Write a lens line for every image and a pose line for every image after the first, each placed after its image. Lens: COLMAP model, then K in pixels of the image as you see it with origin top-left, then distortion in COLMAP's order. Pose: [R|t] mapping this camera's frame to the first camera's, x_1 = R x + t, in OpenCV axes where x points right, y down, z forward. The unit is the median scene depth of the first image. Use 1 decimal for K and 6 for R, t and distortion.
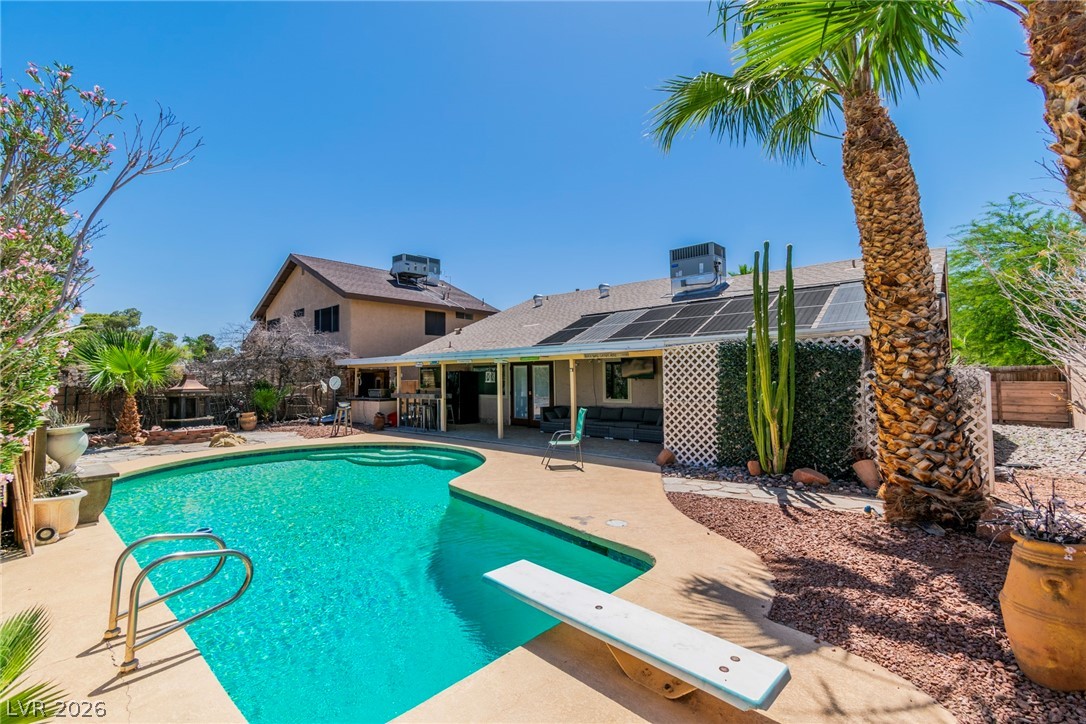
lens RADIAL K [[481.3, 0, 544.5], [0, 481.3, 364.9], [0, 0, 1]] dist [0.004670, -0.001237]
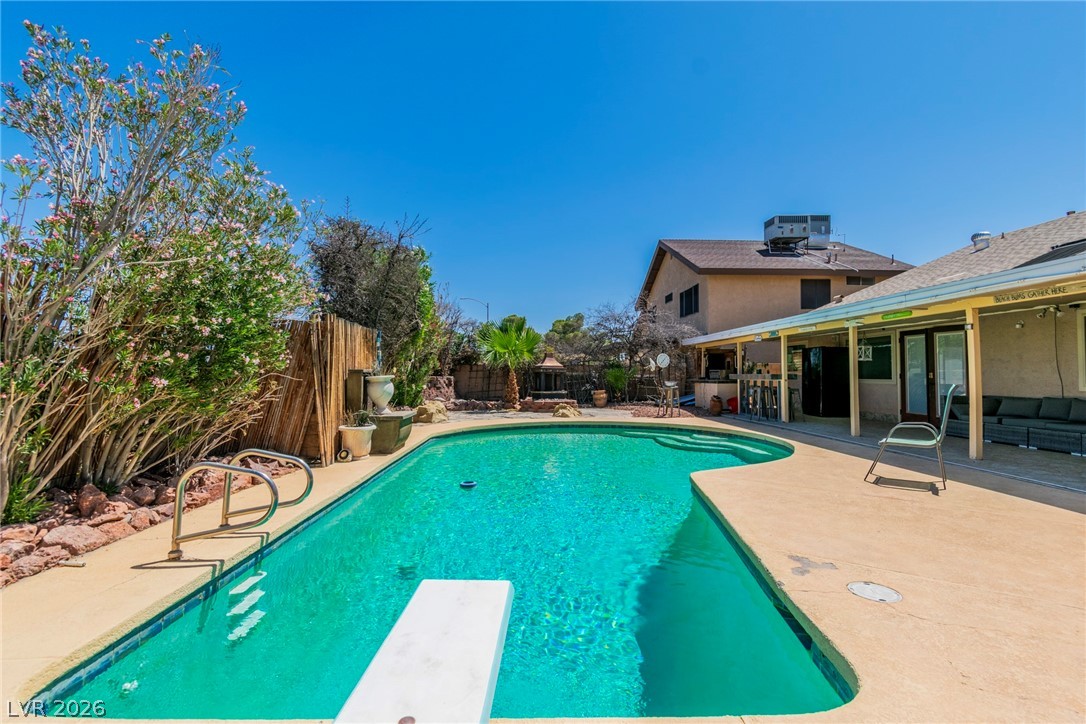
lens RADIAL K [[499.8, 0, 540.2], [0, 499.8, 364.6], [0, 0, 1]] dist [0.002919, -0.000445]
pose [[0.689506, -0.001538, -0.724279, 0.084548], [0.009653, 0.999928, 0.007066, 0.029441], [0.724216, -0.011863, 0.689471, 0.127442]]
